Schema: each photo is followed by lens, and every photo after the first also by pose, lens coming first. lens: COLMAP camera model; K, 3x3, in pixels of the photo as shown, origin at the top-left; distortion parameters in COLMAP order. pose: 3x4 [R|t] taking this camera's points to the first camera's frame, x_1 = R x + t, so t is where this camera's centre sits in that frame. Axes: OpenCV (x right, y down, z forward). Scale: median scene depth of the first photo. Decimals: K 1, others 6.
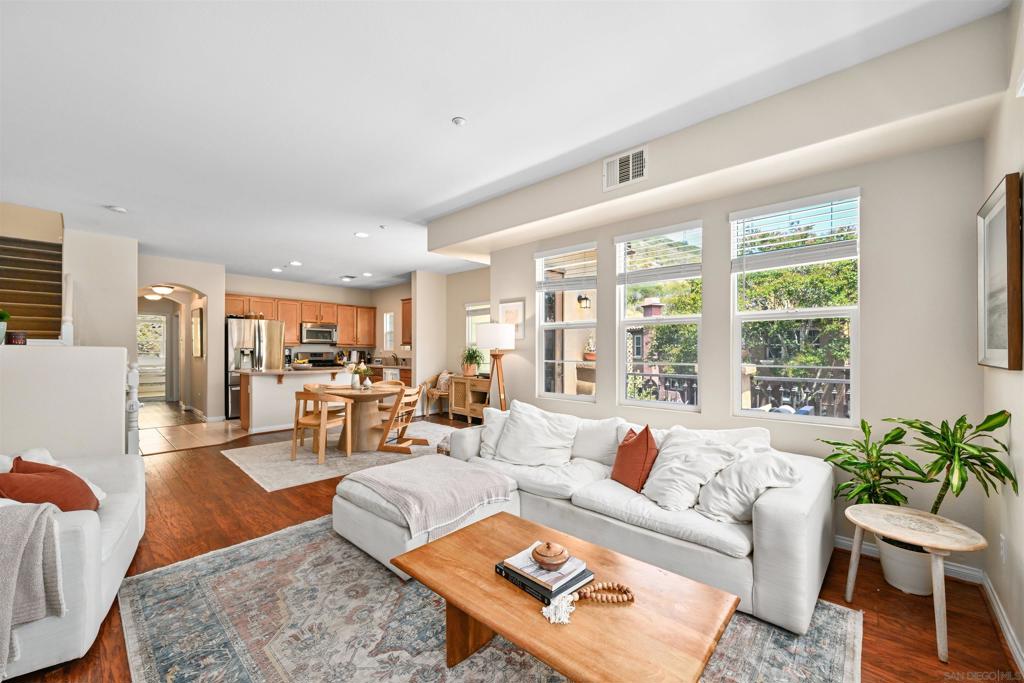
lens RADIAL K [[402.9, 0, 528.7], [0, 402.9, 355.1], [0, 0, 1]] dist [0.000071, 0.000950]
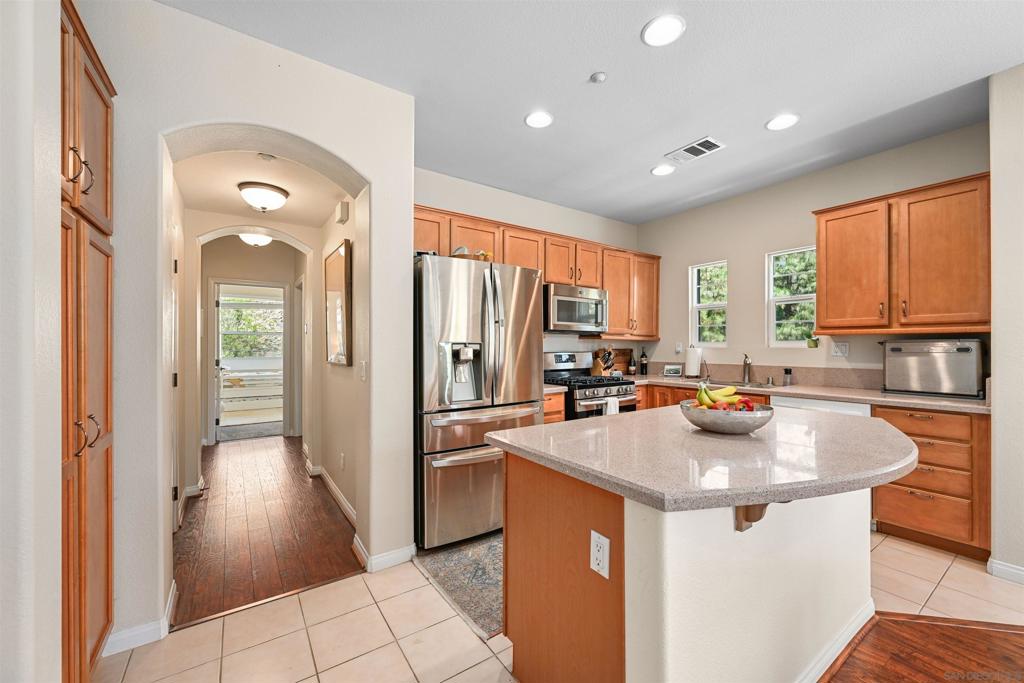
lens RADIAL K [[402.9, 0, 508.6], [0, 402.9, 340.4], [0, 0, 1]] dist [0.000071, 0.000950]
pose [[0.971222, -0.004365, -0.238136, -0.515835], [-0.001361, 0.999714, -0.023873, -0.009756], [0.238172, 0.023510, 0.970938, 0.595923]]
